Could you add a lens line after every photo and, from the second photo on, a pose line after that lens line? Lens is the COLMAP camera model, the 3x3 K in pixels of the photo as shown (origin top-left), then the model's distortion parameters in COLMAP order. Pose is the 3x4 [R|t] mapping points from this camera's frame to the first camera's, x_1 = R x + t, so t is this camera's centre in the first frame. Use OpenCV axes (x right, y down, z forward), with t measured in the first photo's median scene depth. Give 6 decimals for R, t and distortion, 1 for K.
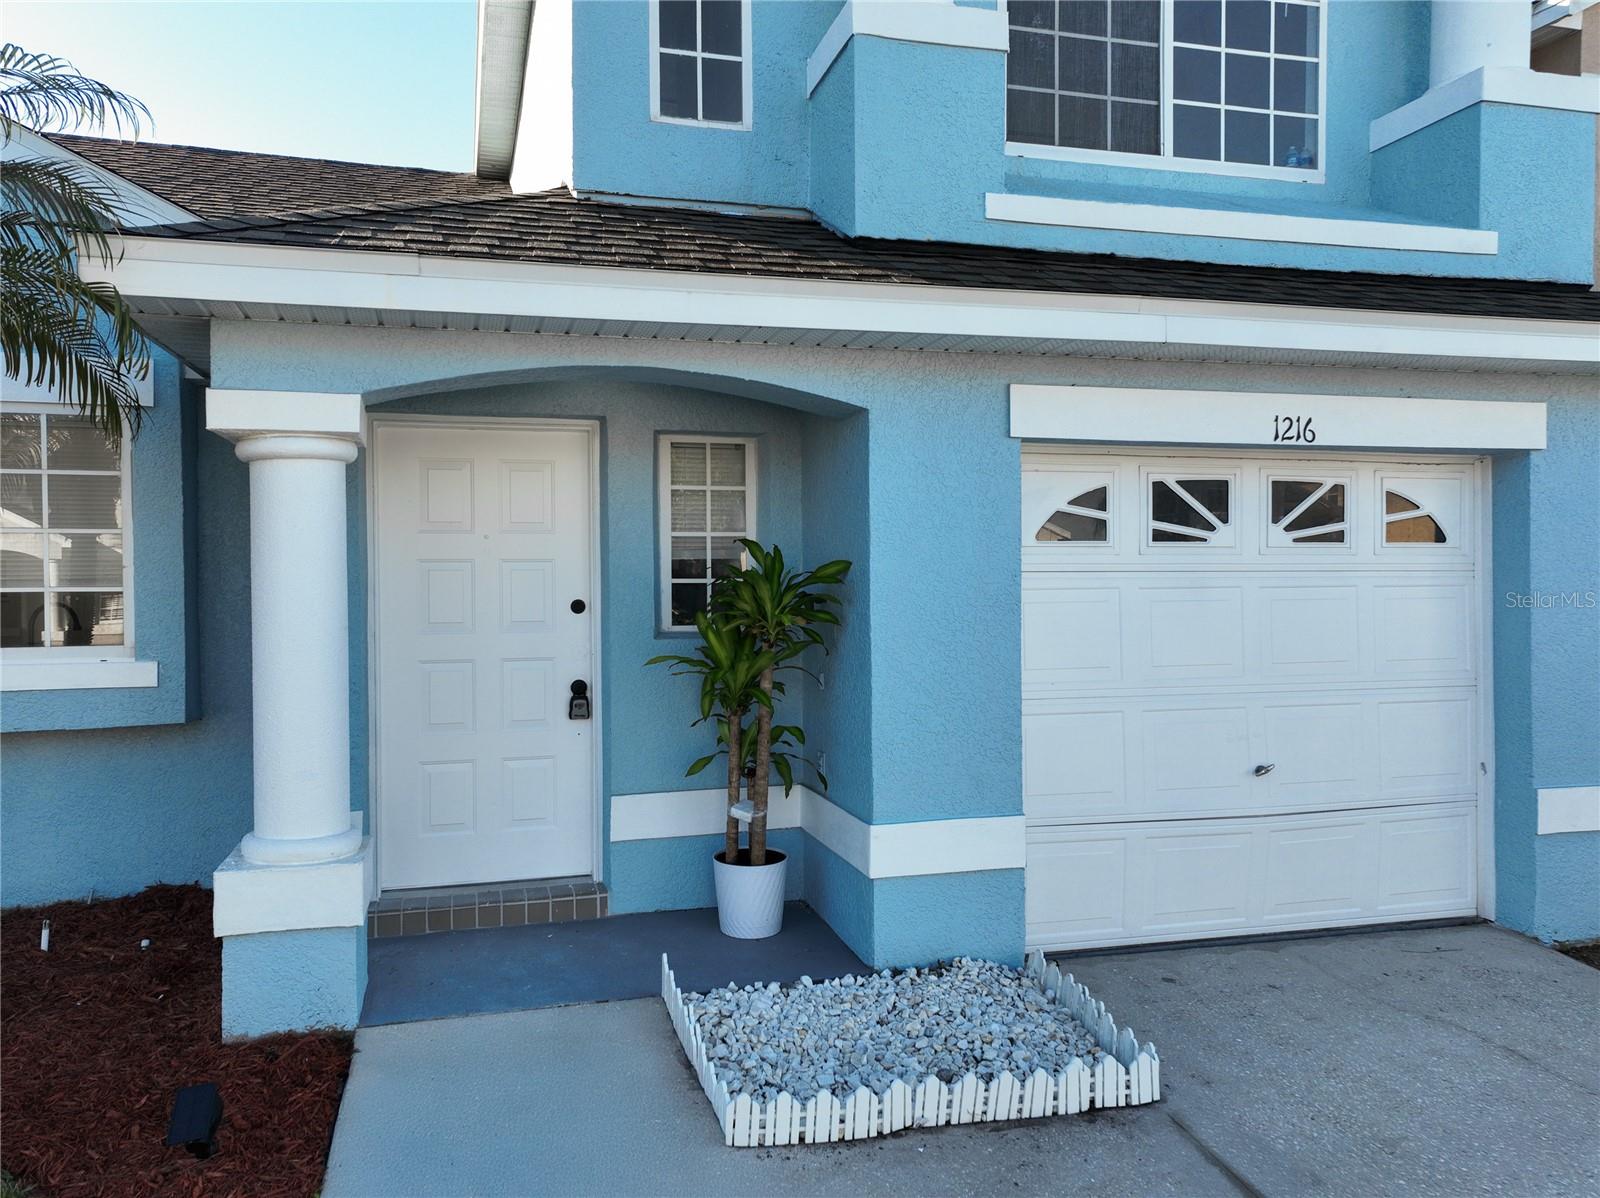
lens RADIAL K [[1219.8, 0, 853.5], [0, 1219.8, 595.0], [0, 0, 1]] dist [0.028368, 0.007637]
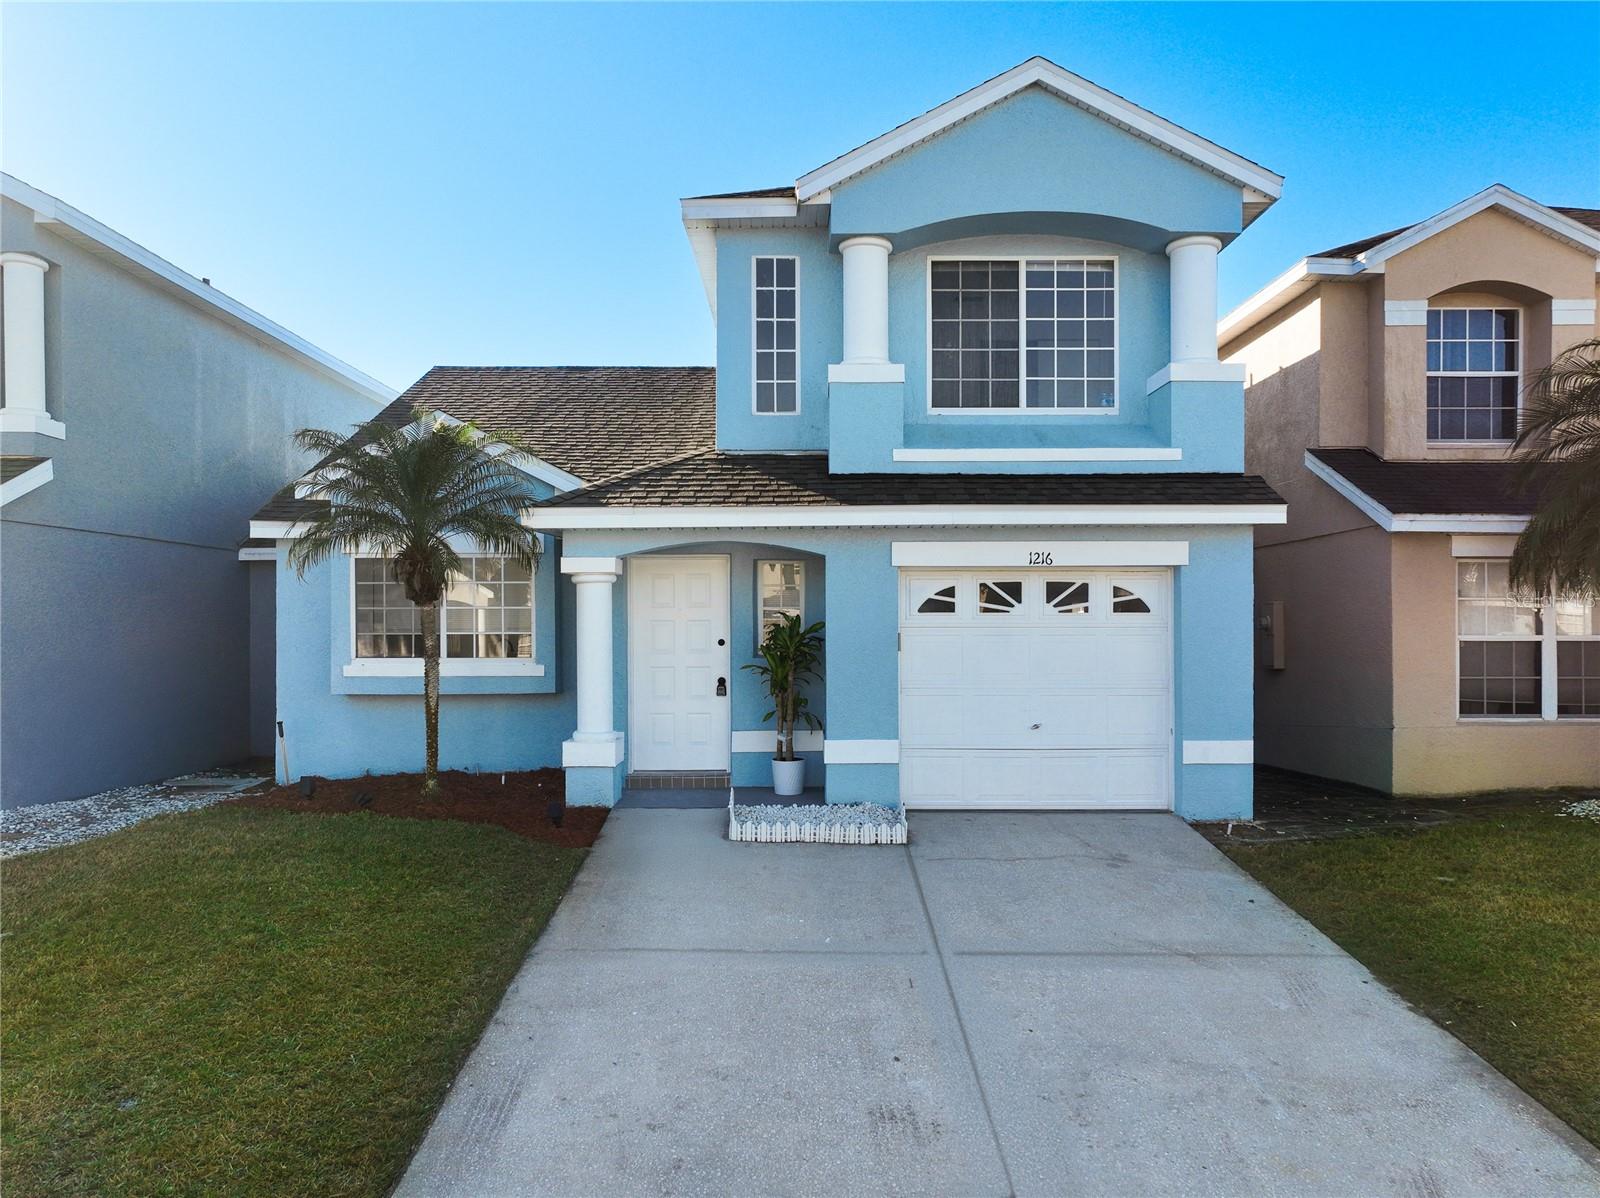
lens RADIAL K [[1117.3, 0, 828.5], [0, 1117.3, 635.3], [0, 0, 1]] dist [0.003619, -0.001077]
pose [[0.964329, 0.006159, -0.264635, 0.504168], [-0.006638, 0.999978, -0.000916, -0.002609], [0.264624, 0.002639, 0.964348, -0.881515]]
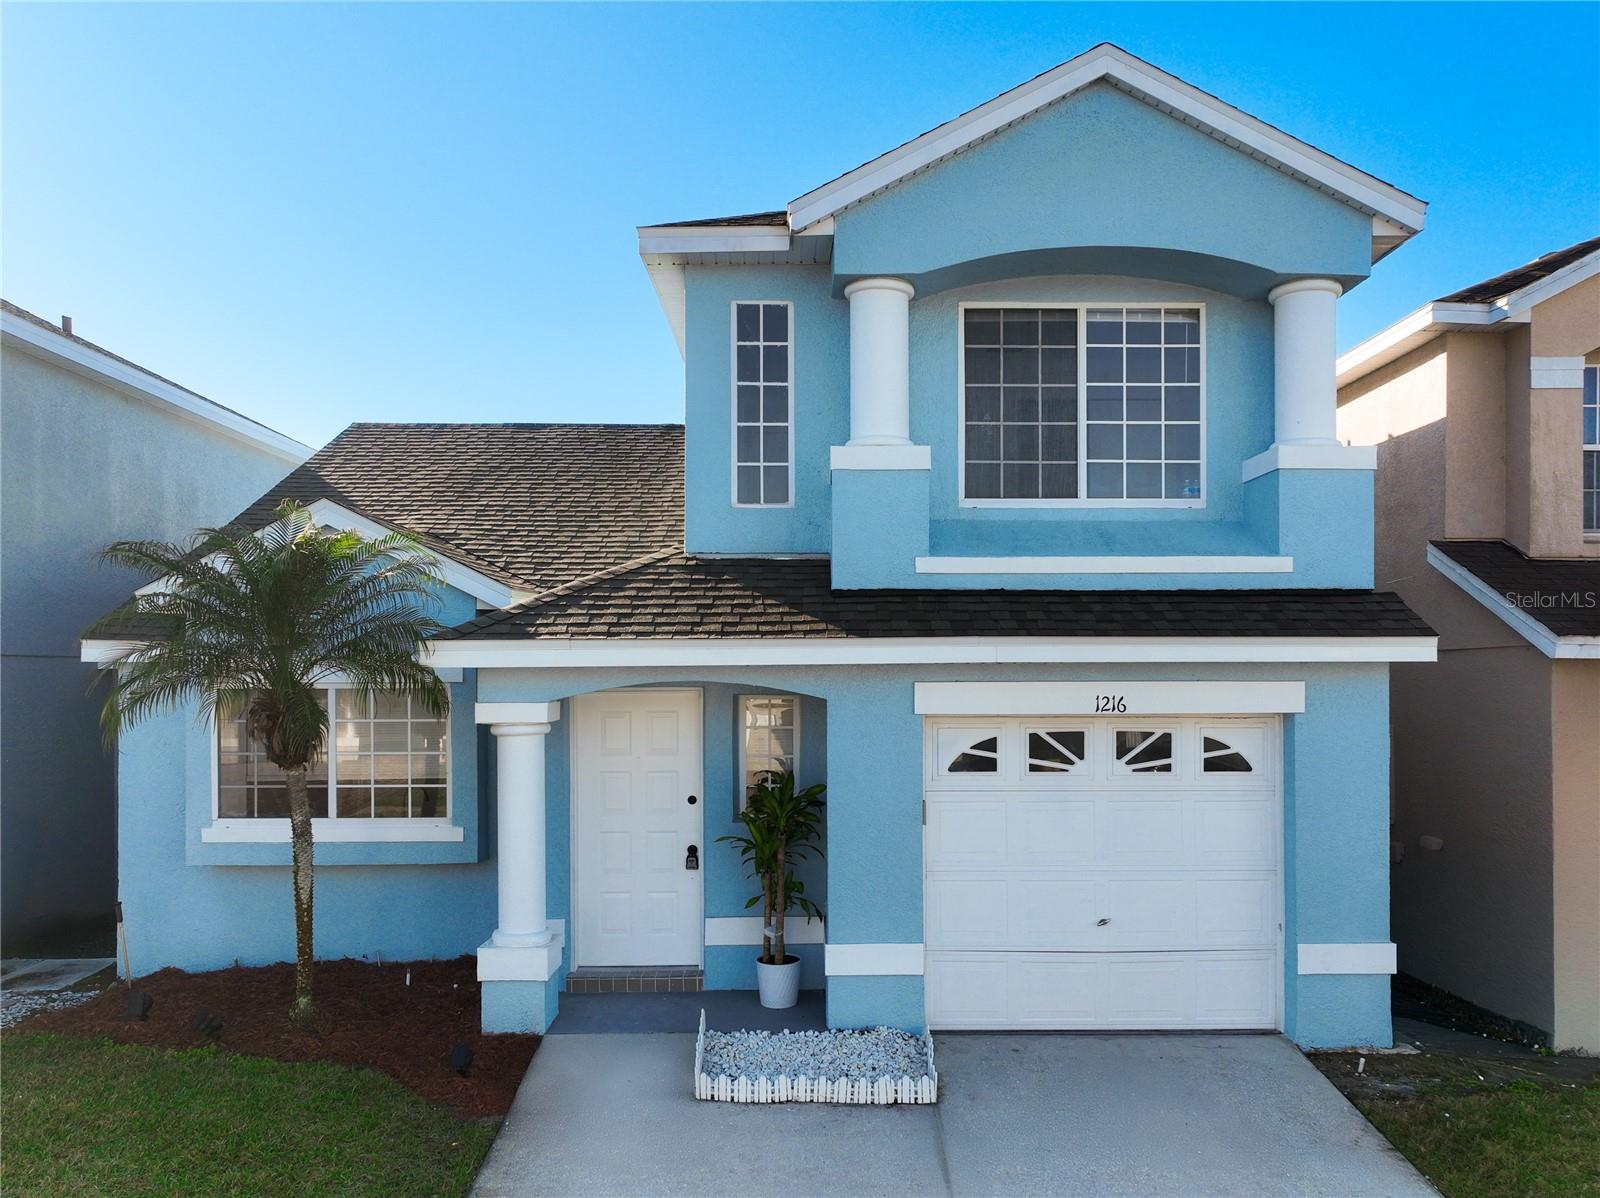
lens RADIAL K [[1242.0, 0, 846.5], [0, 1242.0, 699.5], [0, 0, 1]] dist [-0.000563, 0.004618]
pose [[0.967460, 0.005766, -0.252959, 0.426511], [-0.006681, 0.999974, -0.002759, -0.132274], [0.252937, 0.004359, 0.967473, -0.598477]]
